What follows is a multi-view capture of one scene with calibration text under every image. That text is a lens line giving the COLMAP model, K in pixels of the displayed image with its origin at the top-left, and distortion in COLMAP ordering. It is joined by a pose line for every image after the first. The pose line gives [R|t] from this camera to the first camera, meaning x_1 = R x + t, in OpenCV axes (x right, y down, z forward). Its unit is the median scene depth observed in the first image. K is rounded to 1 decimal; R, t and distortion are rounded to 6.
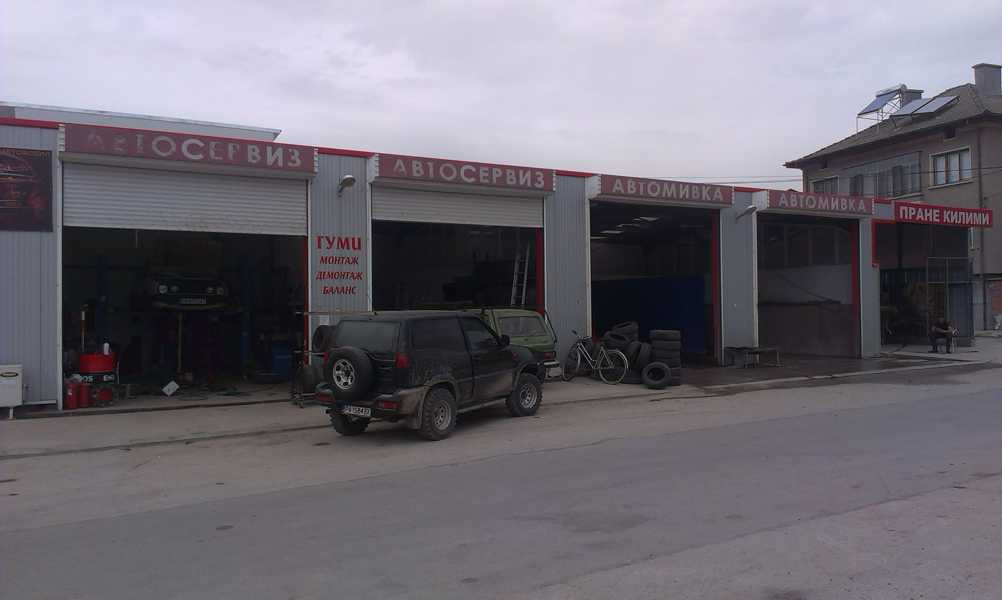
lens RADIAL K [[809.6, 0, 501.0], [0, 809.6, 300.0], [0, 0, 1]] dist [0.127673, -0.245214]
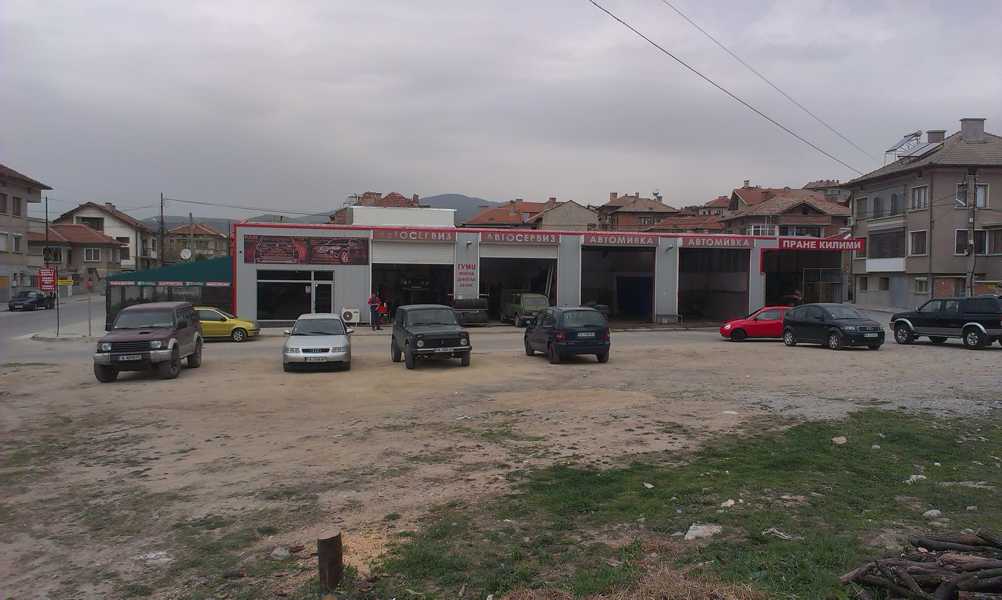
lens RADIAL K [[809.6, 0, 501.0], [0, 809.6, 300.0], [0, 0, 1]] dist [0.127673, -0.245214]
pose [[0.950761, 0.031388, -0.308333, 0.774517], [-0.017555, 0.998715, 0.047535, -0.099047], [0.309429, -0.039782, 0.950090, -1.558007]]
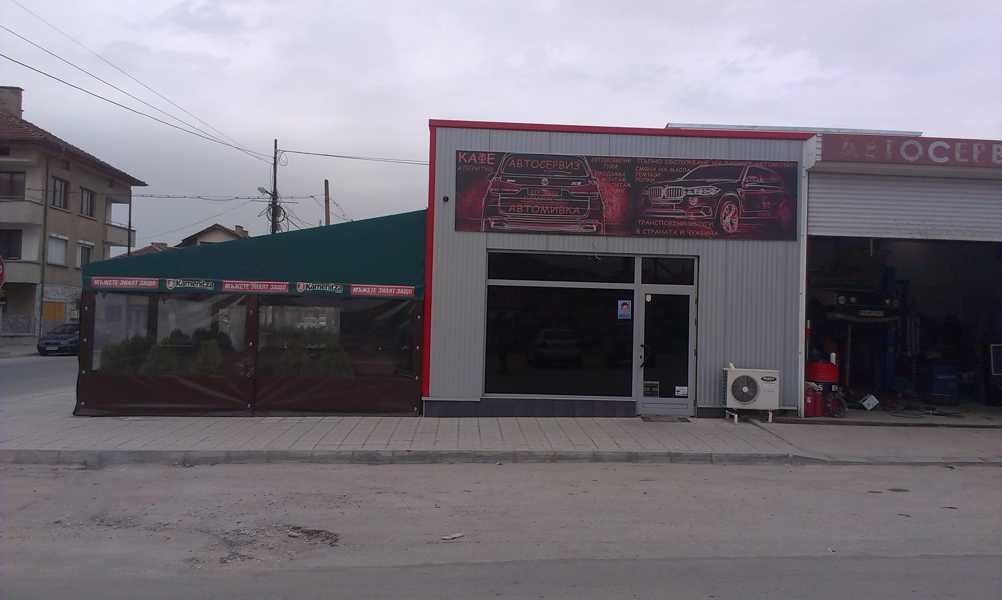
lens RADIAL K [[809.6, 0, 501.0], [0, 809.6, 300.0], [0, 0, 1]] dist [0.127673, -0.245214]
pose [[0.888822, 0.019991, -0.457817, -0.383616], [-0.028917, 0.999504, -0.012497, 0.012704], [0.457339, 0.024346, 0.888959, -0.065840]]
